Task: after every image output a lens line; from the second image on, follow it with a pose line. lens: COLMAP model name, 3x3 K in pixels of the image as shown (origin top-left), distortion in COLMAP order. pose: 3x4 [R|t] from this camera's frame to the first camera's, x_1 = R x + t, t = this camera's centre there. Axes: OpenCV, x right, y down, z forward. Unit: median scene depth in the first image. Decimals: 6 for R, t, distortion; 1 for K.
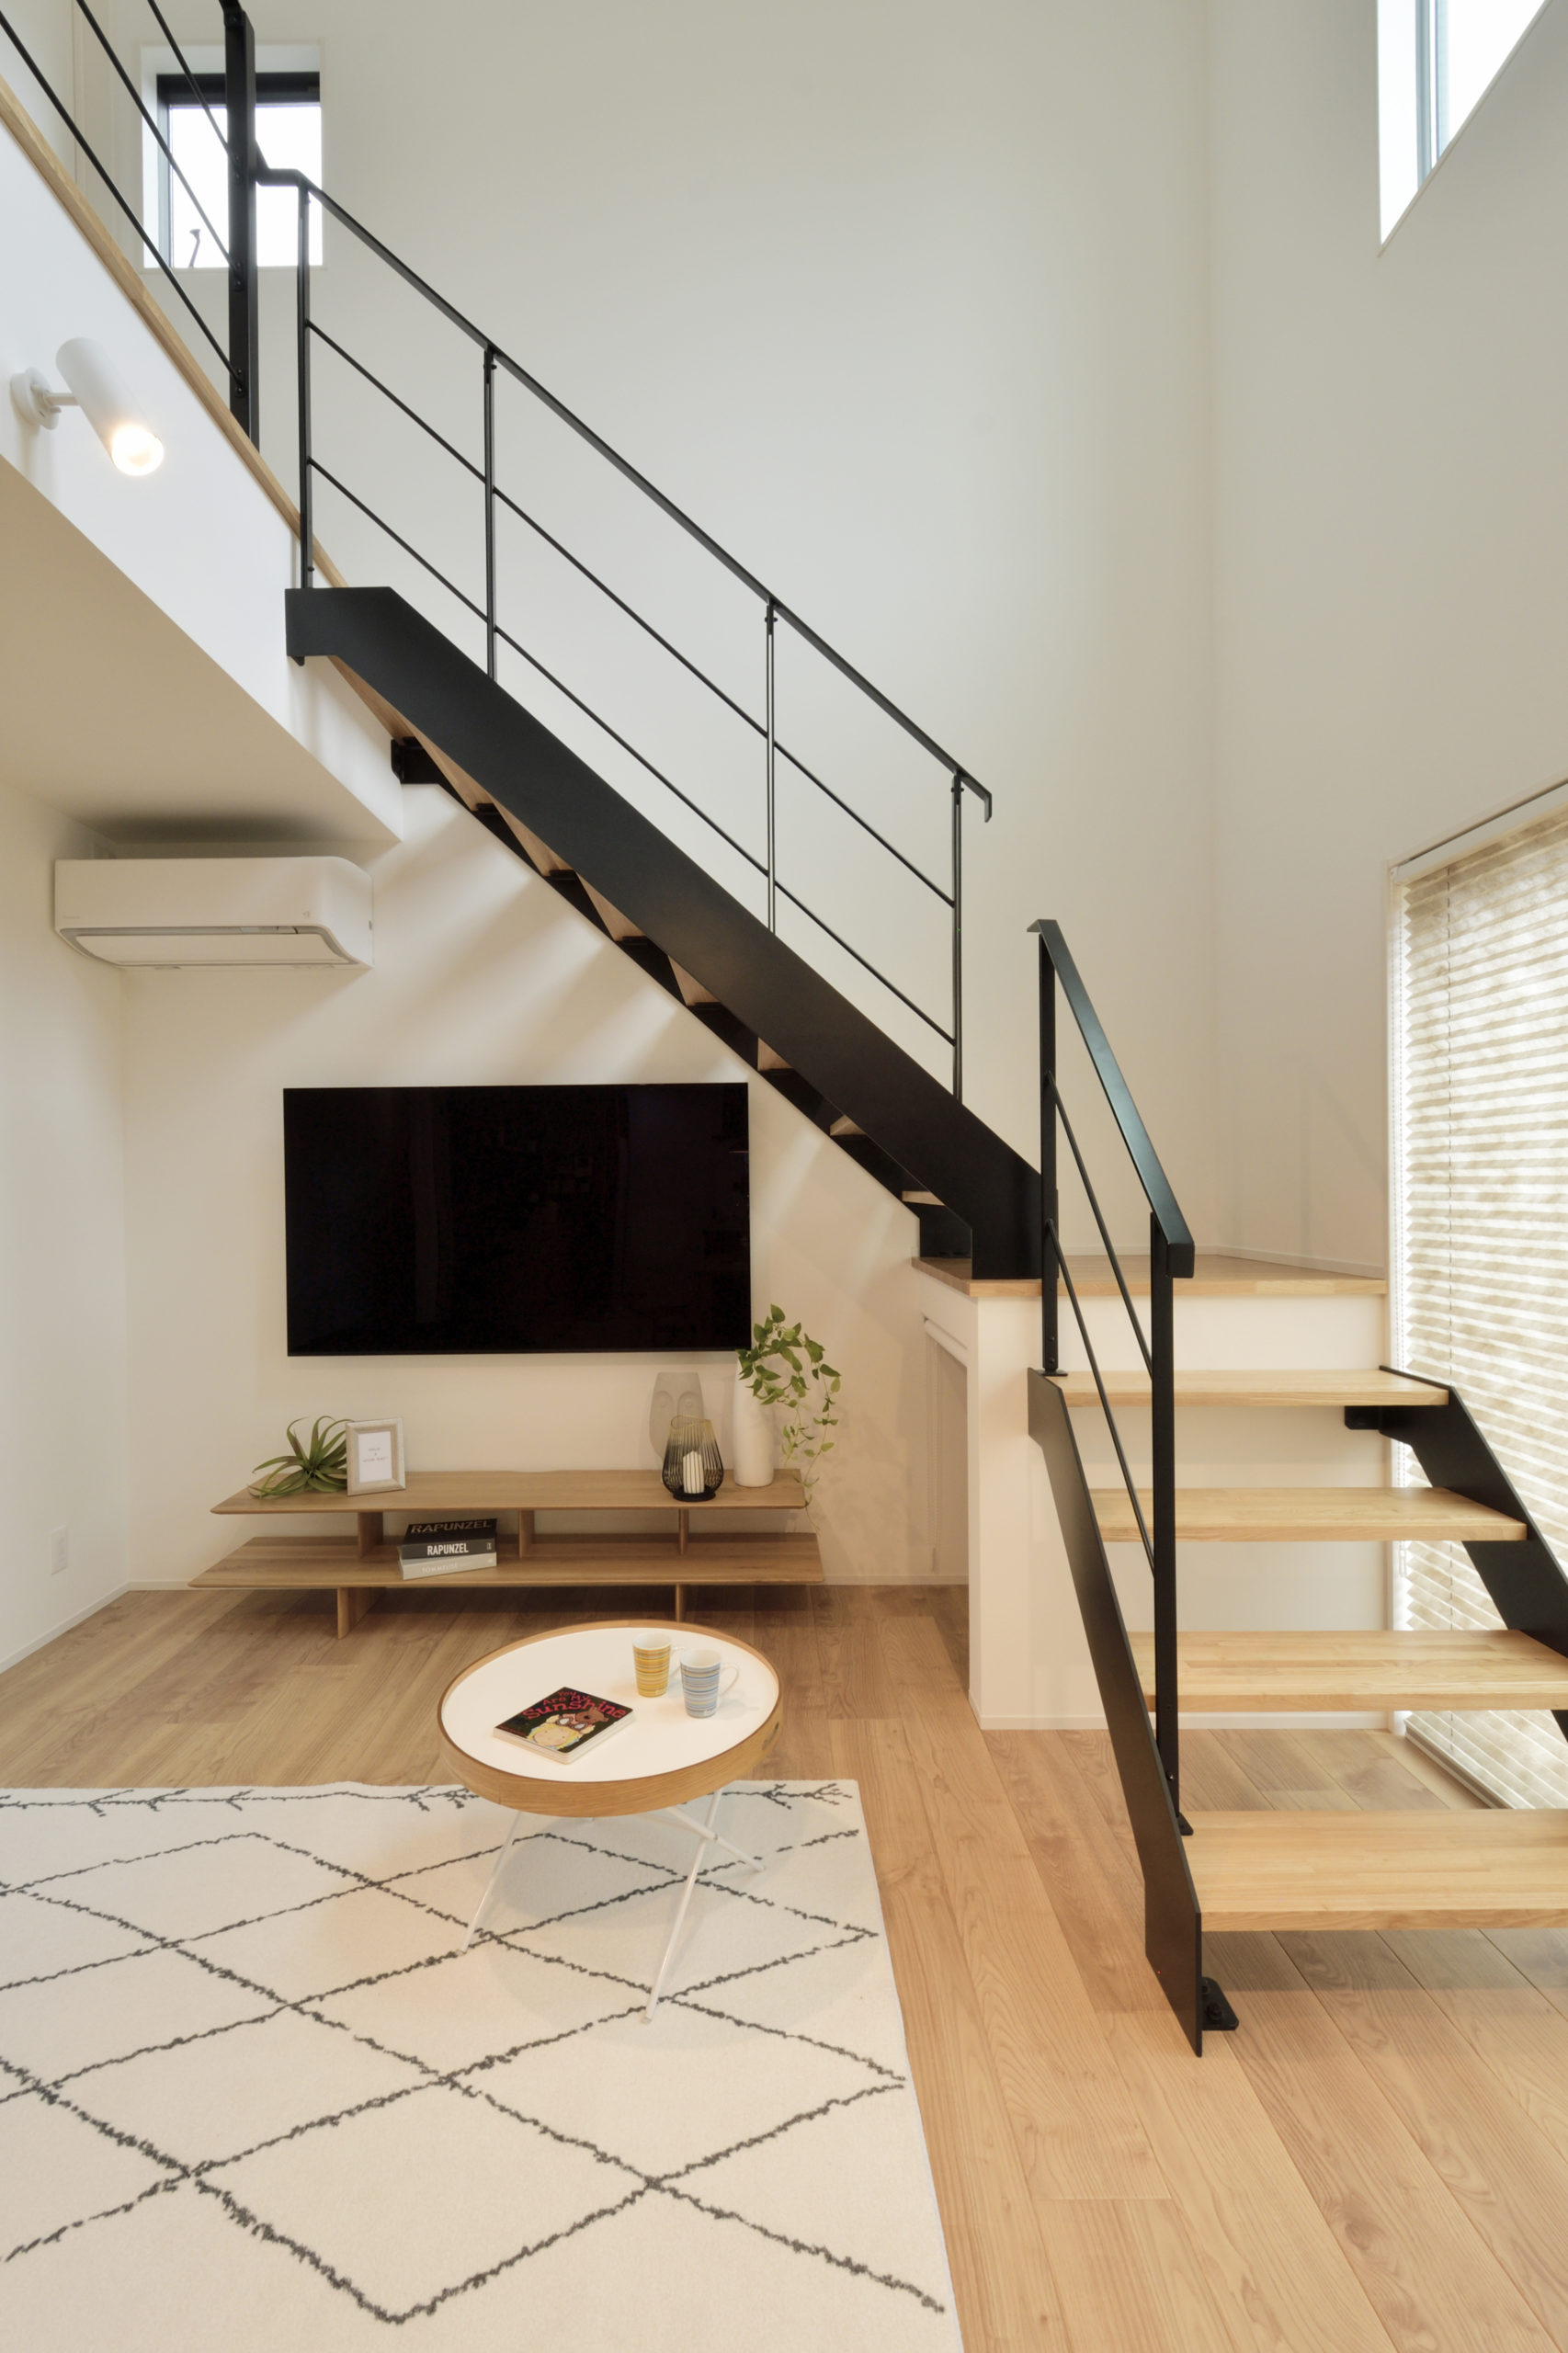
lens RADIAL K [[1011.4, 0, 784.0], [0, 1011.4, 1176.5], [0, 0, 1]] dist [0.000472, 0.000015]
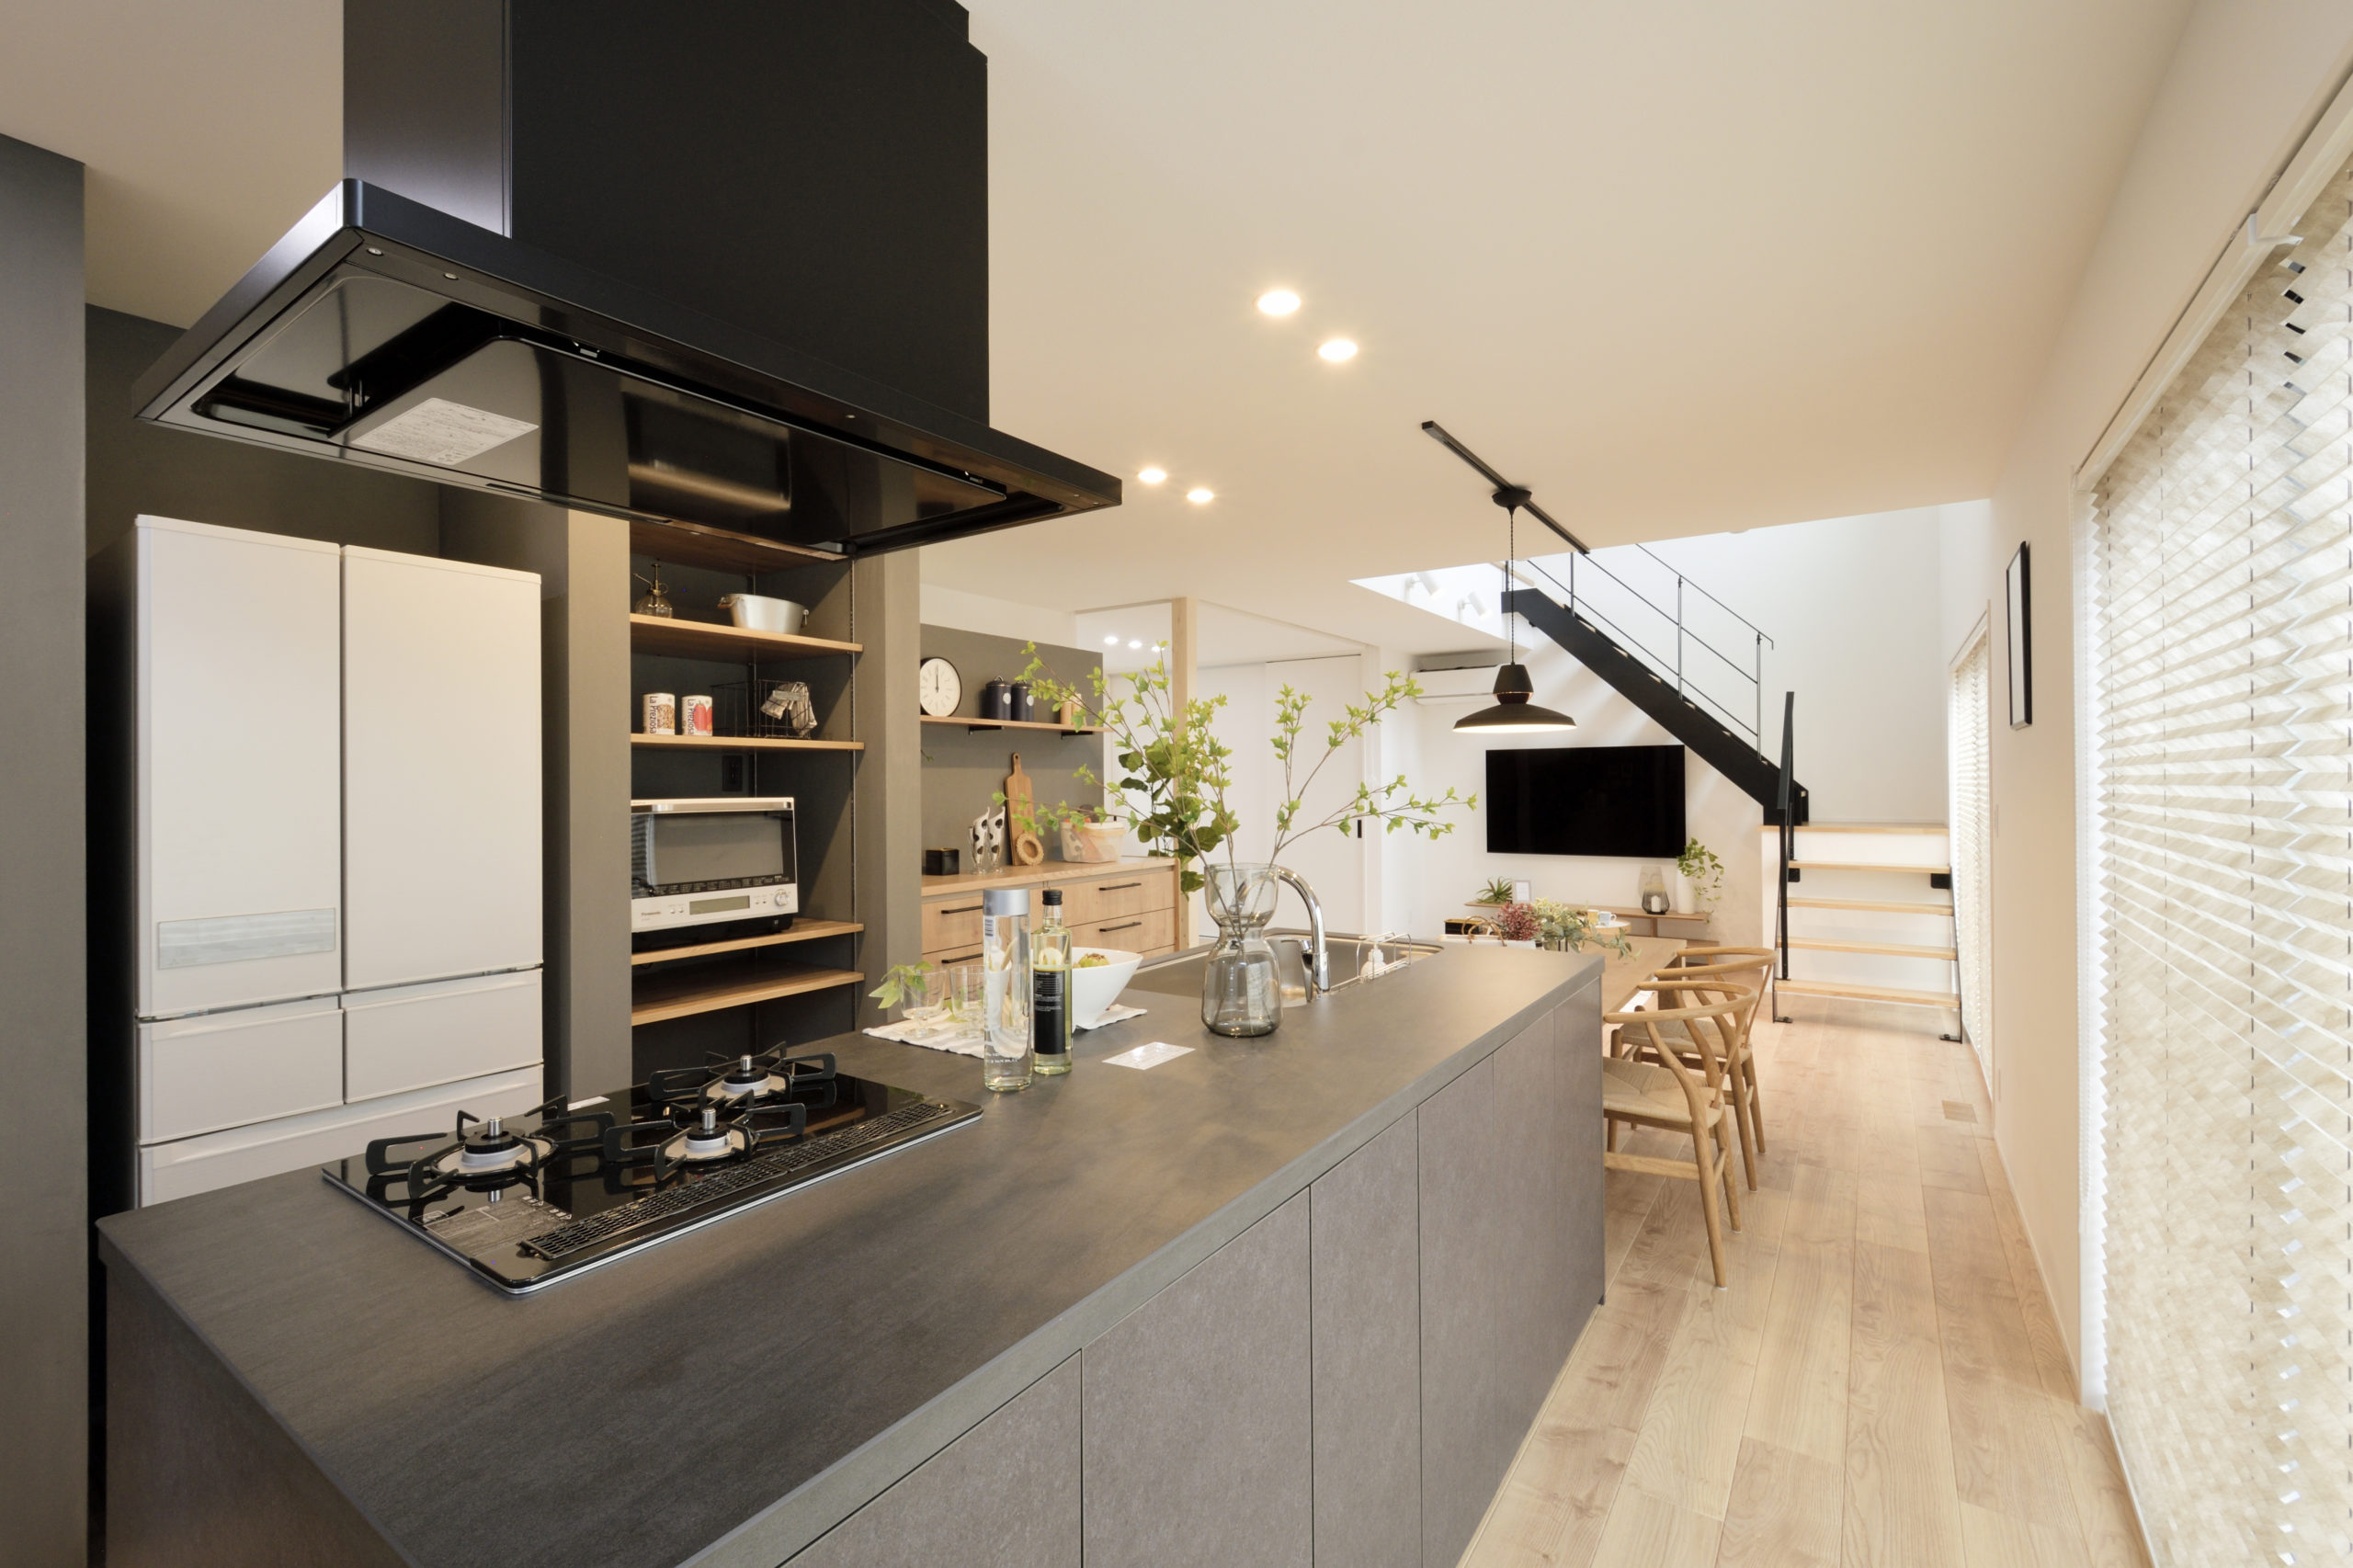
lens RADIAL K [[1011.4, 0, 1176.5], [0, 1011.4, 784.0], [0, 0, 1]] dist [0.000472, 0.000015]
pose [[0.811875, 0.001337, -0.583829, 0.395361], [0.008651, 0.999860, 0.014320, -0.043857], [0.583767, -0.016676, 0.811750, -1.649000]]
